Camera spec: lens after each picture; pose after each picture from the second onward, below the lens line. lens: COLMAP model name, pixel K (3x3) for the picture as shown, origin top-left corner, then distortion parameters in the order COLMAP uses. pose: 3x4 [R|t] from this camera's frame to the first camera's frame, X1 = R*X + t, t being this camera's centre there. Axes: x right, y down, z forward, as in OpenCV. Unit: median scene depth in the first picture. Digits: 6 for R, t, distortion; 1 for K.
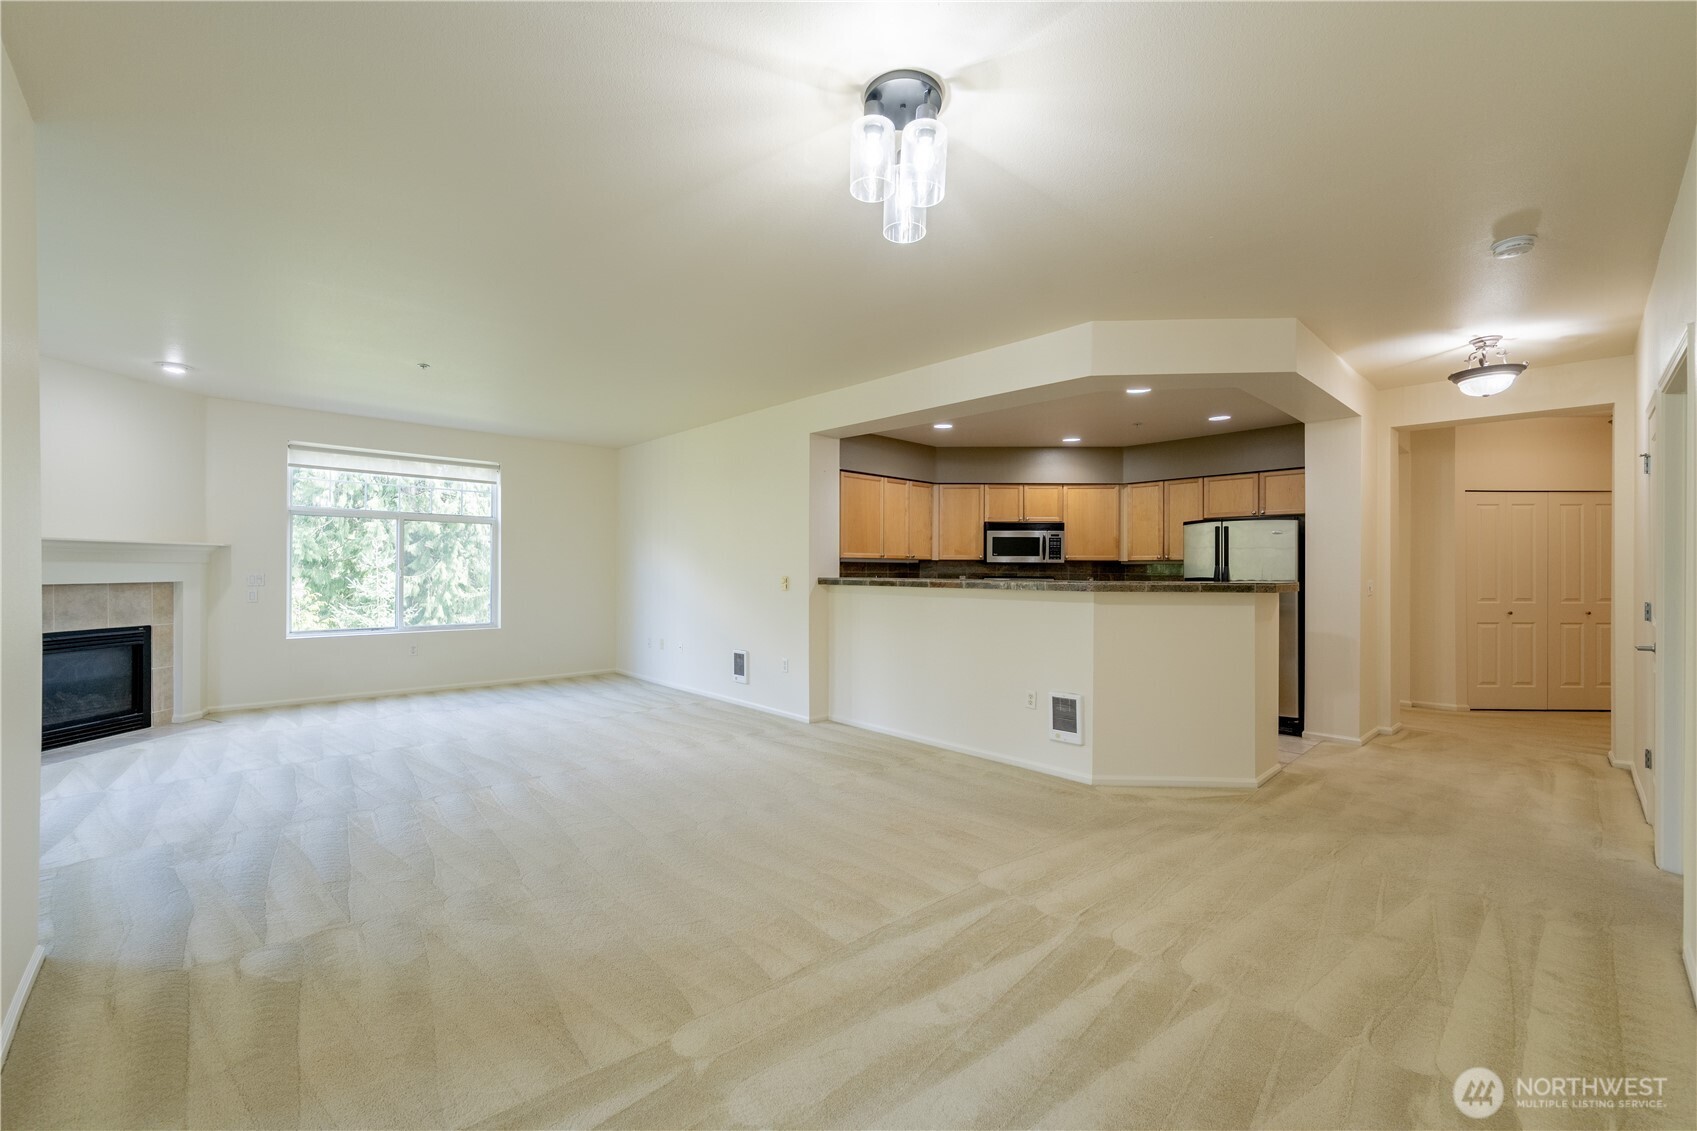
lens RADIAL K [[688.1, 0, 841.5], [0, 688.1, 568.7], [0, 0, 1]] dist [0.003361, -0.000757]
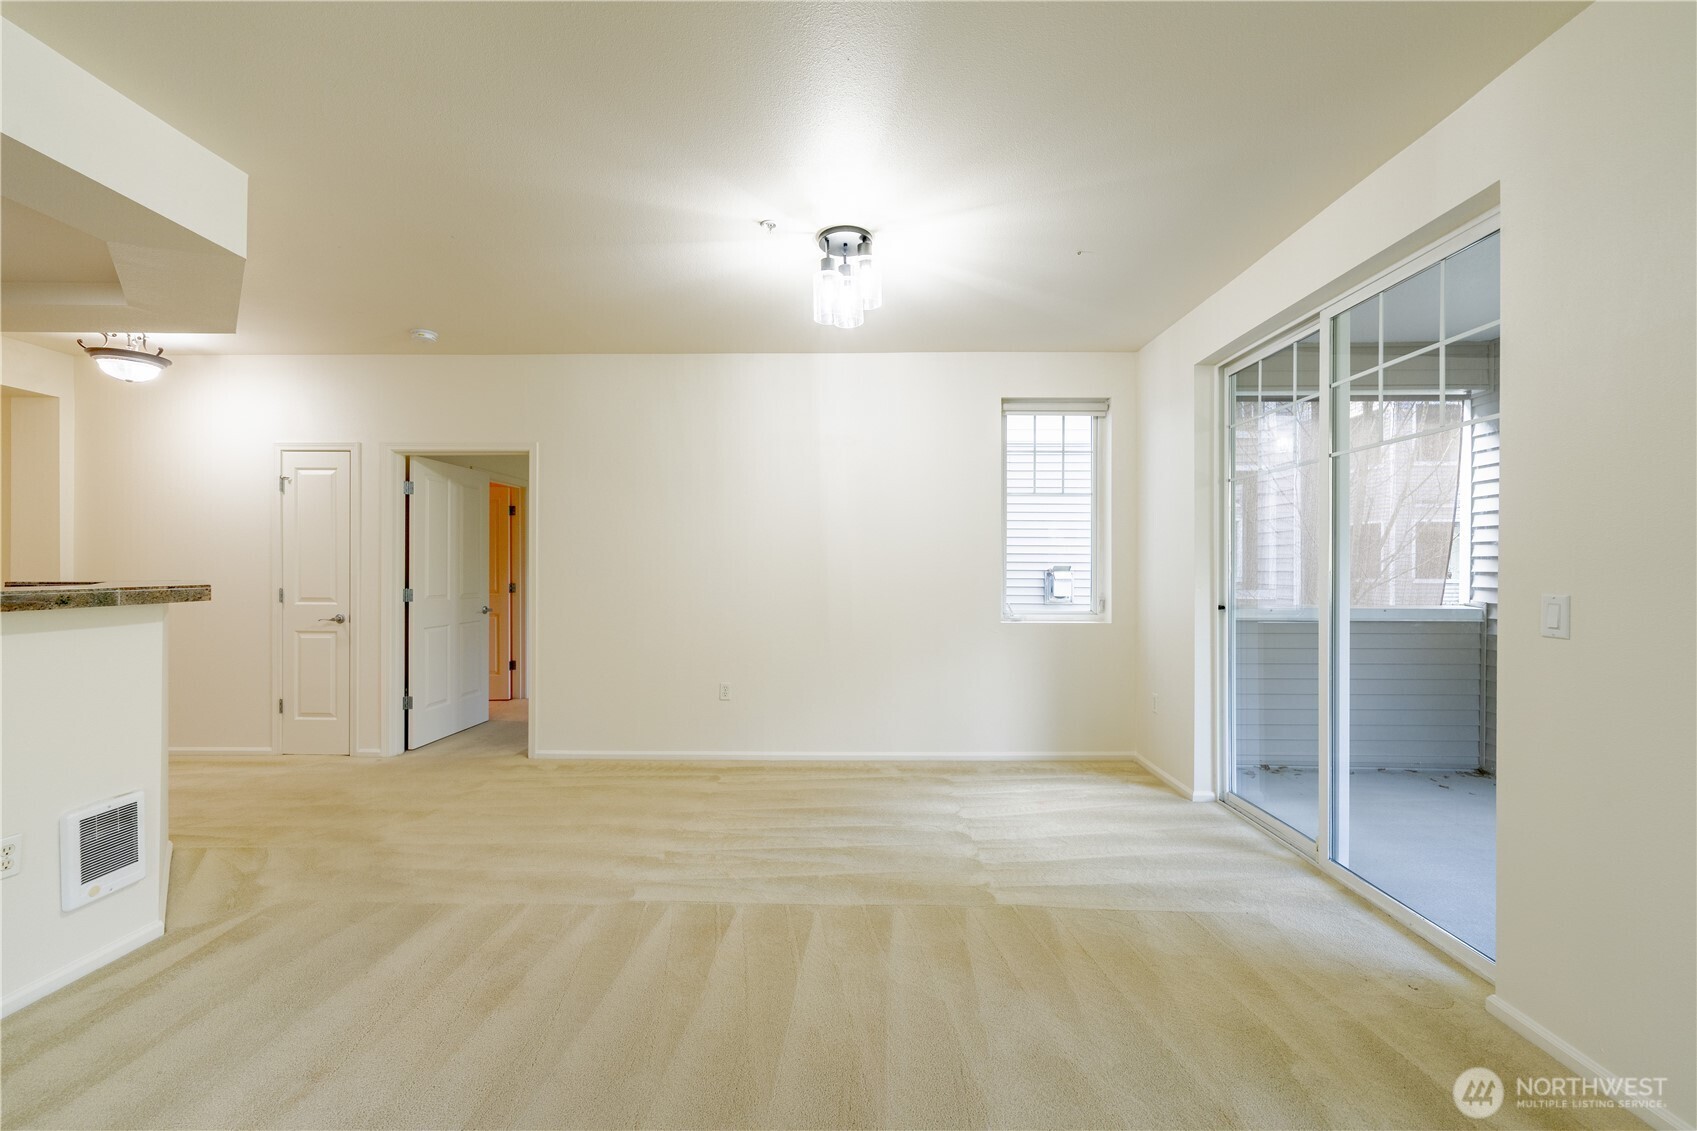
lens RADIAL K [[688.1, 0, 837.9], [0, 688.1, 566.9], [0, 0, 1]] dist [0.003361, -0.000757]
pose [[-0.718181, -0.007321, 0.695817, -0.315046], [-0.011789, 0.999929, -0.001648, -0.002820], [-0.695756, -0.009387, -0.718217, 0.708731]]
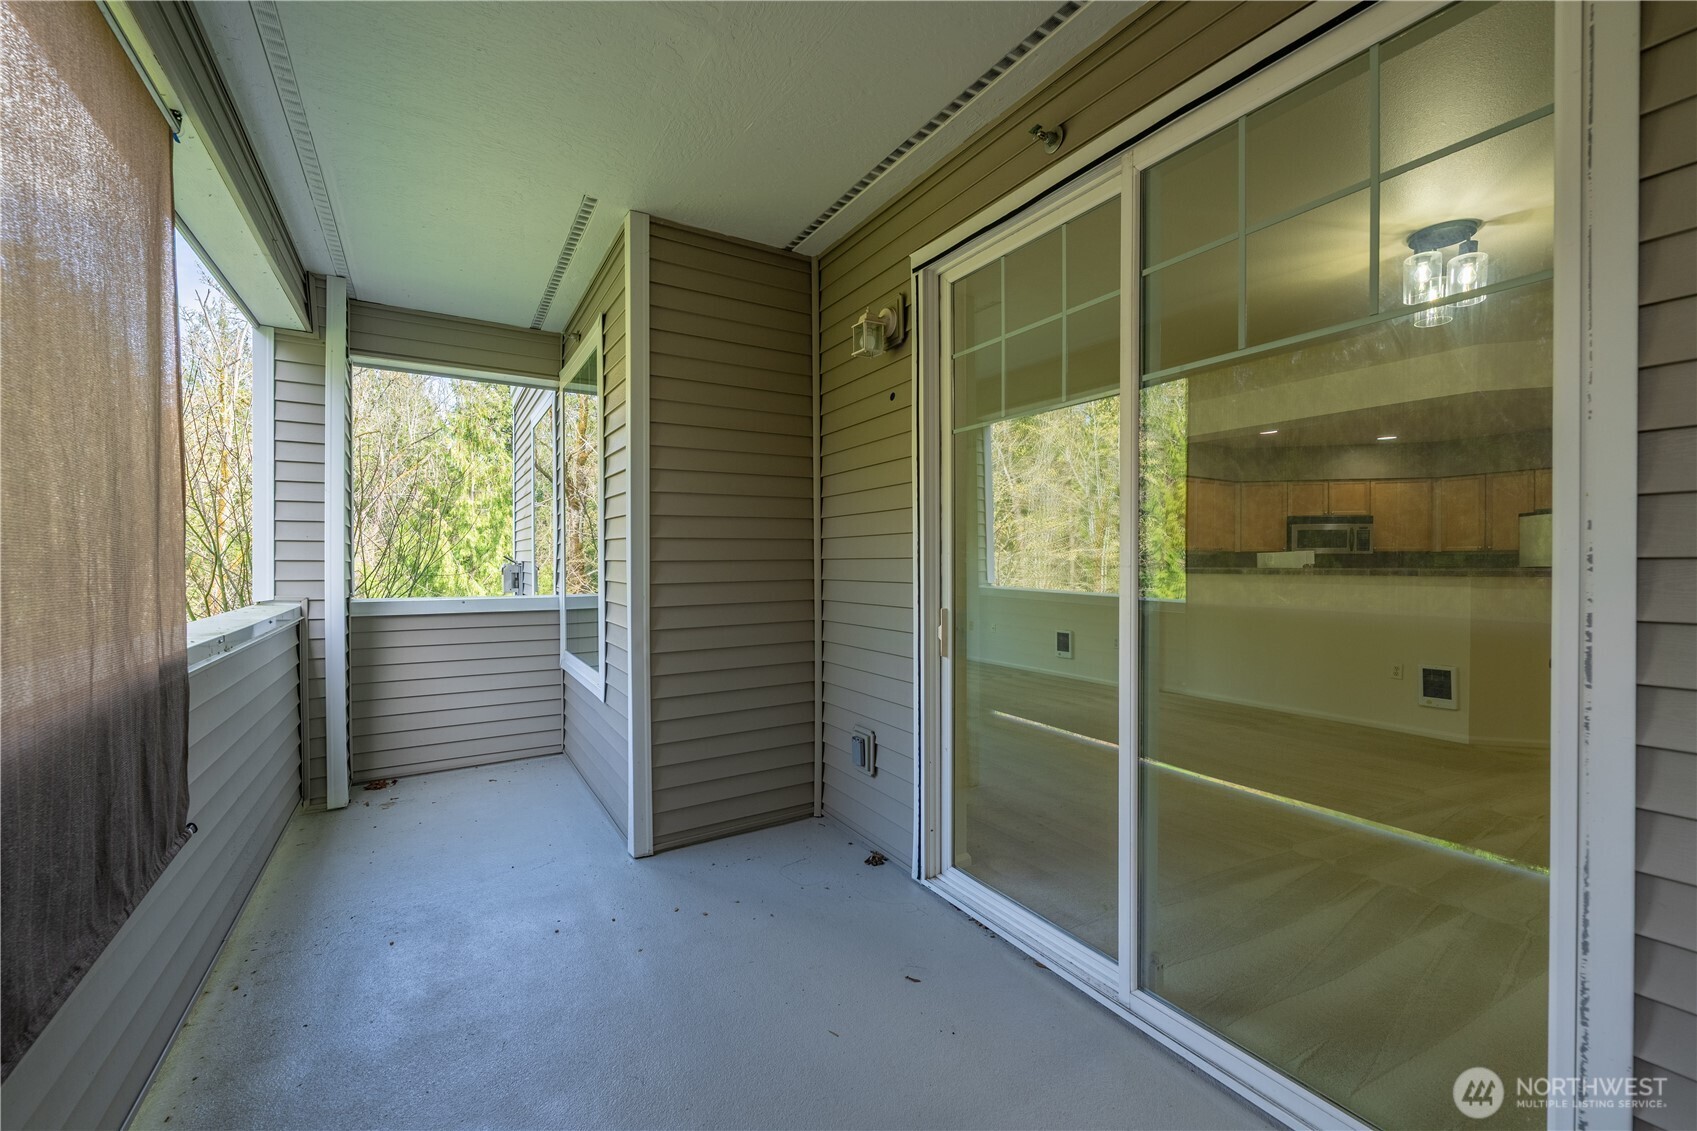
lens RADIAL K [[688.1, 0, 847.9], [0, 688.1, 566.4], [0, 0, 1]] dist [0.003361, -0.000757]
pose [[0.977856, -0.001884, -0.209272, -0.285606], [0.002809, 0.999988, 0.004122, 0.005115], [0.209262, -0.004619, 0.977849, -0.241238]]
